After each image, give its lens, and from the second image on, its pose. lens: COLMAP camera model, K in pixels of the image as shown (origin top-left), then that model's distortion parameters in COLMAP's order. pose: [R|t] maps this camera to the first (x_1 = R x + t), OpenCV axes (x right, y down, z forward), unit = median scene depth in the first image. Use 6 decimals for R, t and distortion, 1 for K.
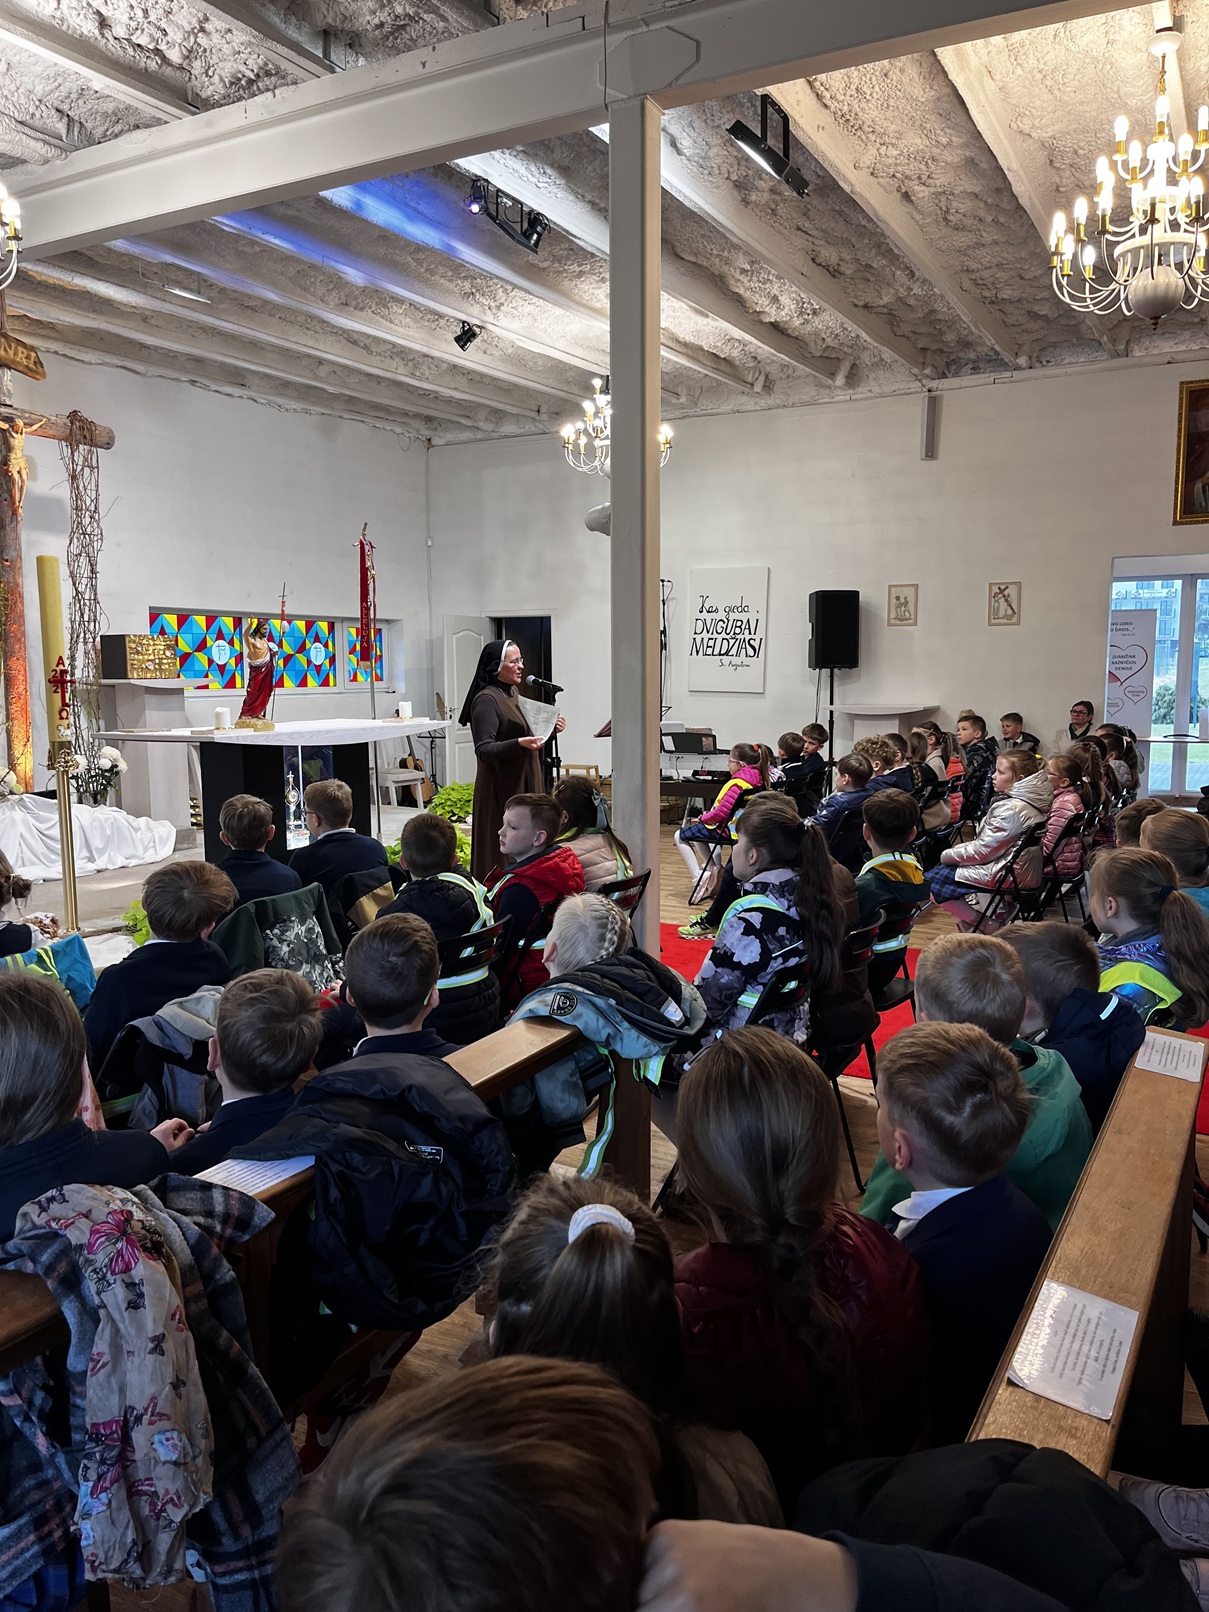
lens RADIAL K [[1224.5, 0, 590.0], [0, 1224.5, 802.7], [0, 0, 1]] dist [0.004544, -0.003813]
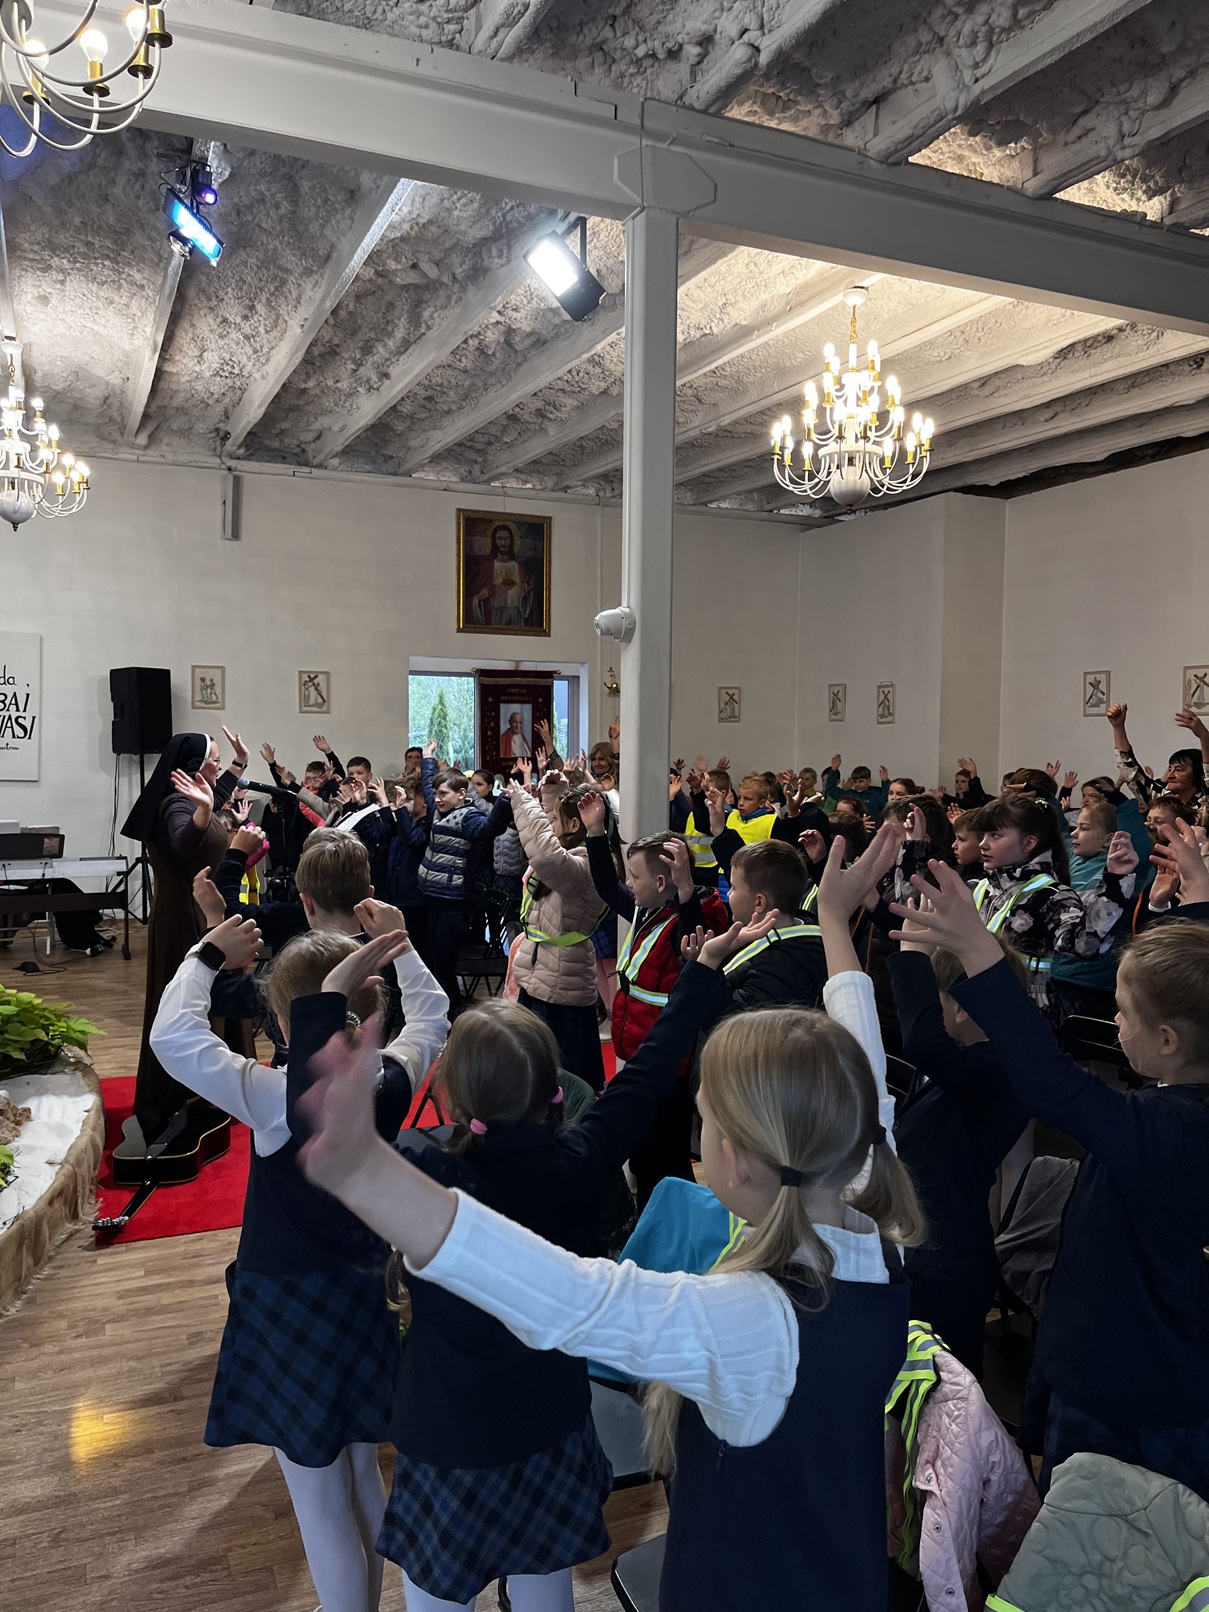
lens RADIAL K [[1224.5, 0, 590.0], [0, 1224.5, 802.7], [0, 0, 1]] dist [0.004544, -0.003813]
pose [[0.604677, -0.030738, 0.795877, -0.334969], [0.068609, 0.997551, -0.013600, -0.040555], [-0.793510, 0.062828, 0.605305, 0.204916]]
